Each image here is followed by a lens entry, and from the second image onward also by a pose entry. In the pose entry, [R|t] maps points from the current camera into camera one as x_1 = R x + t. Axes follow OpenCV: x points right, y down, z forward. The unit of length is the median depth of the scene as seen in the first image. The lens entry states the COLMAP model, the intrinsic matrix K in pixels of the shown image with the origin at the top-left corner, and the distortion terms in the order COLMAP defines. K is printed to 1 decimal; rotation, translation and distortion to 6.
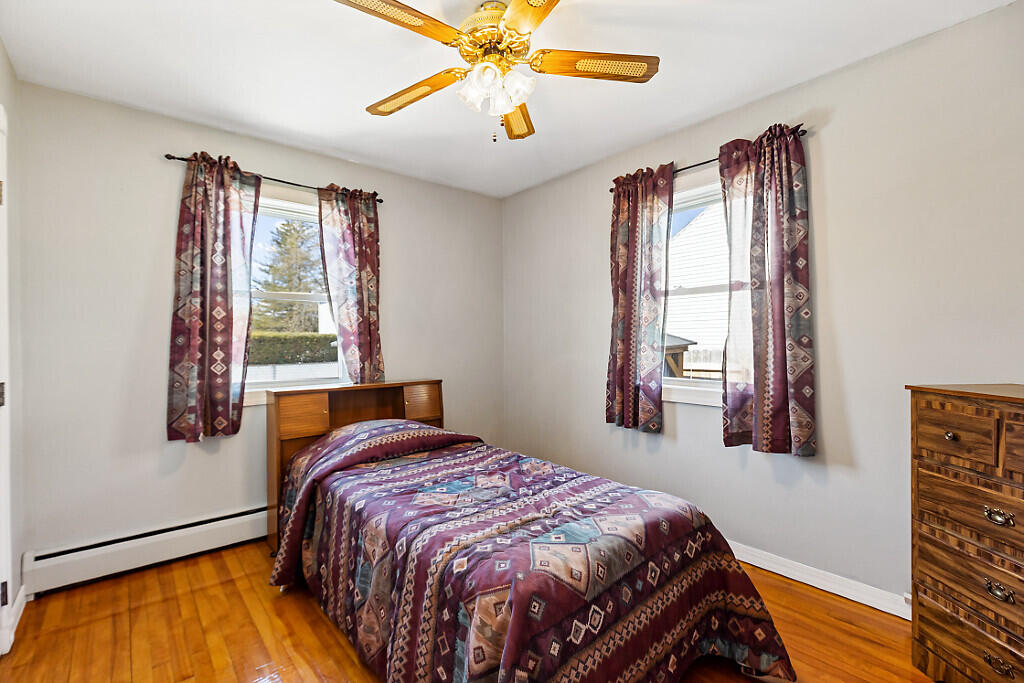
lens RADIAL K [[465.5, 0, 506.8], [0, 465.5, 342.9], [0, 0, 1]] dist [-0.002959, -0.001790]
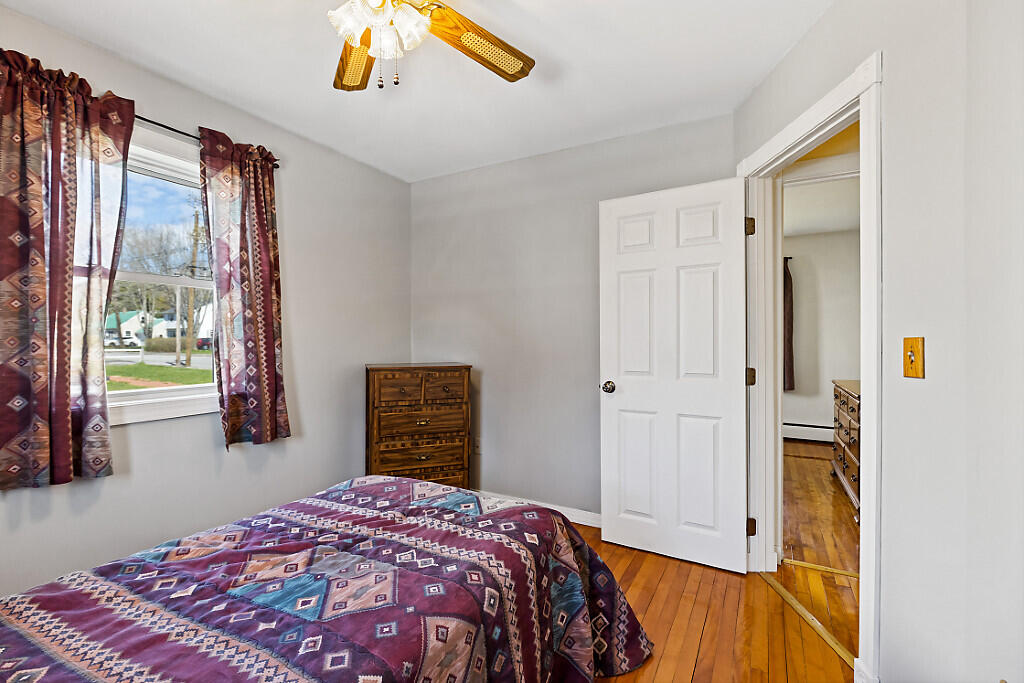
lens RADIAL K [[465.5, 0, 506.1], [0, 465.5, 339.8], [0, 0, 1]] dist [-0.002959, -0.001790]
pose [[-0.363177, 0.005504, 0.931704, -0.765709], [0.006207, 0.999975, -0.003488, -0.000243], [-0.931699, 0.004517, -0.363202, 0.991508]]
